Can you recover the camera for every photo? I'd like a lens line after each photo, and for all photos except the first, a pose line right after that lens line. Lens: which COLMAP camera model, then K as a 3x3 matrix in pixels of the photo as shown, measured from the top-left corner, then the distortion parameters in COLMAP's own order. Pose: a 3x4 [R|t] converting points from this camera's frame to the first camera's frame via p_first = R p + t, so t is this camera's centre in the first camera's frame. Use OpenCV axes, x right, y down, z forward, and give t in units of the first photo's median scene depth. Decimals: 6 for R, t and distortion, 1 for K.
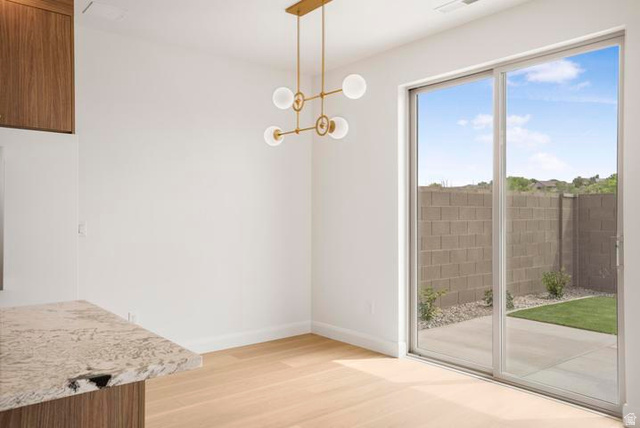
lens RADIAL K [[501.4, 0, 318.6], [0, 501.4, 224.3], [0, 0, 1]] dist [0.076930, 0.002638]
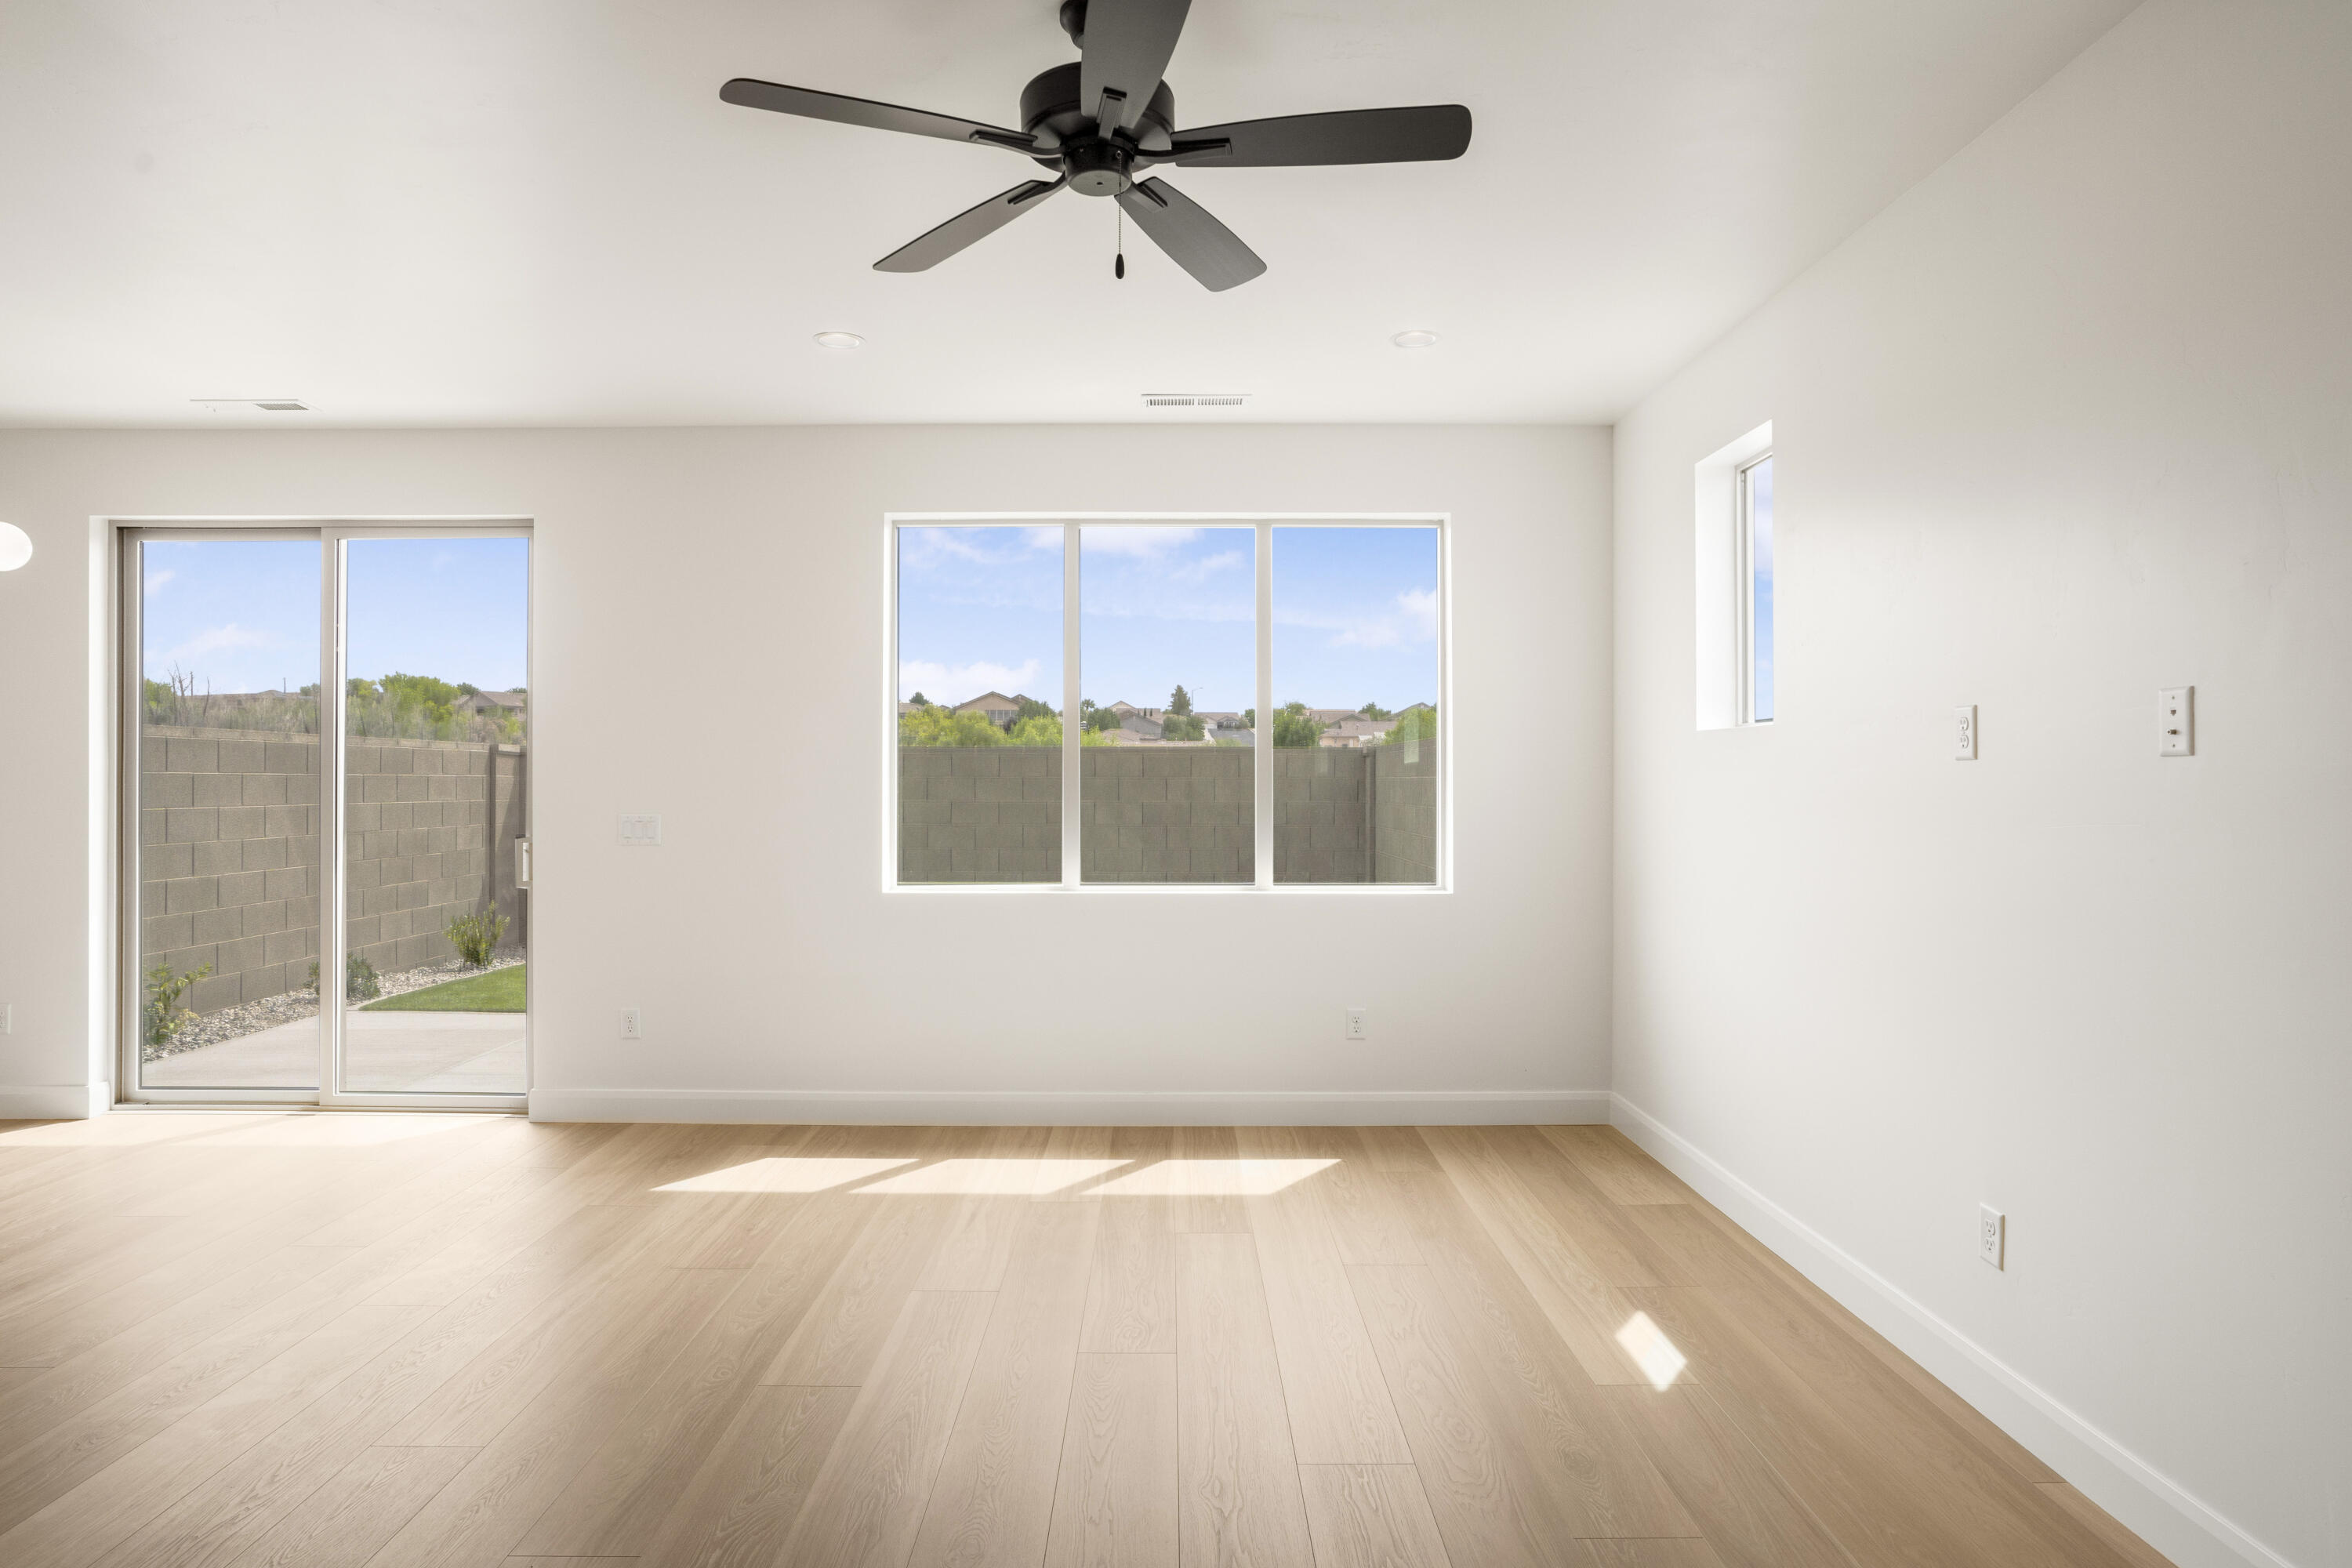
lens RADIAL K [[1347.8, 0, 1176.0], [0, 1347.8, 784.0], [0, 0, 1]] dist [-0.004885, 0.000759]
pose [[0.635715, 0.002730, 0.771919, -0.098181], [0.009614, 0.999888, -0.011454, -0.006037], [-0.771864, 0.014702, 0.635617, -0.333497]]
